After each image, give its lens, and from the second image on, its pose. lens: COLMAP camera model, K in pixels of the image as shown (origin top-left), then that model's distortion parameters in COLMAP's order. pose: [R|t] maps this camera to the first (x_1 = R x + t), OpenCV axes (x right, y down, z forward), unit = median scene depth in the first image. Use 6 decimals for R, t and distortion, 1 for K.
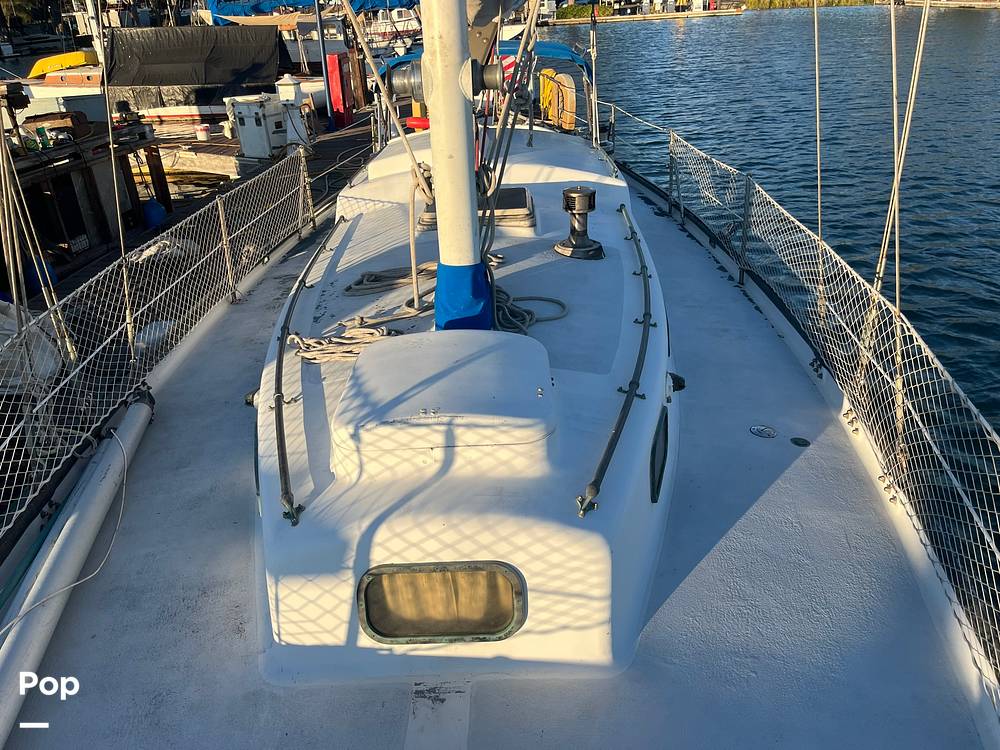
lens RADIAL K [[763.8, 0, 502.3], [0, 763.8, 386.6], [0, 0, 1]] dist [0.054849, -0.001542]
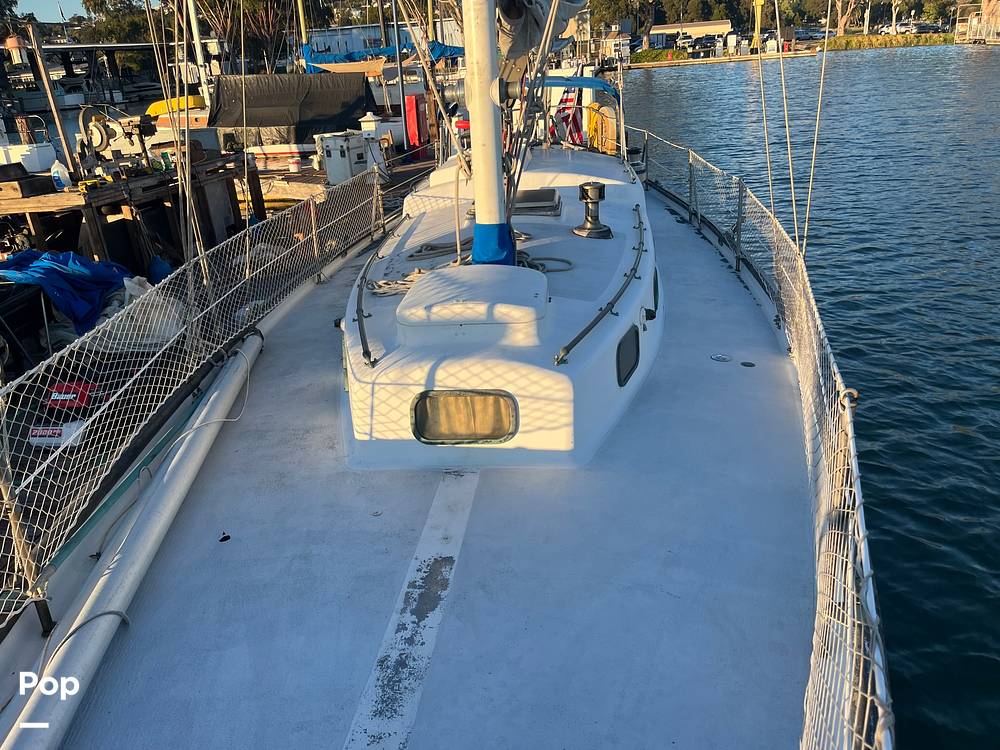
lens RADIAL K [[776.2, 0, 529.5], [0, 776.2, 376.9], [0, 0, 1]] dist [0.121591, -0.001616]
pose [[0.998132, 0.015474, -0.059098, 0.056398], [-0.019854, 0.997041, -0.074264, 0.121311], [0.057774, 0.075298, 0.995486, -0.214196]]
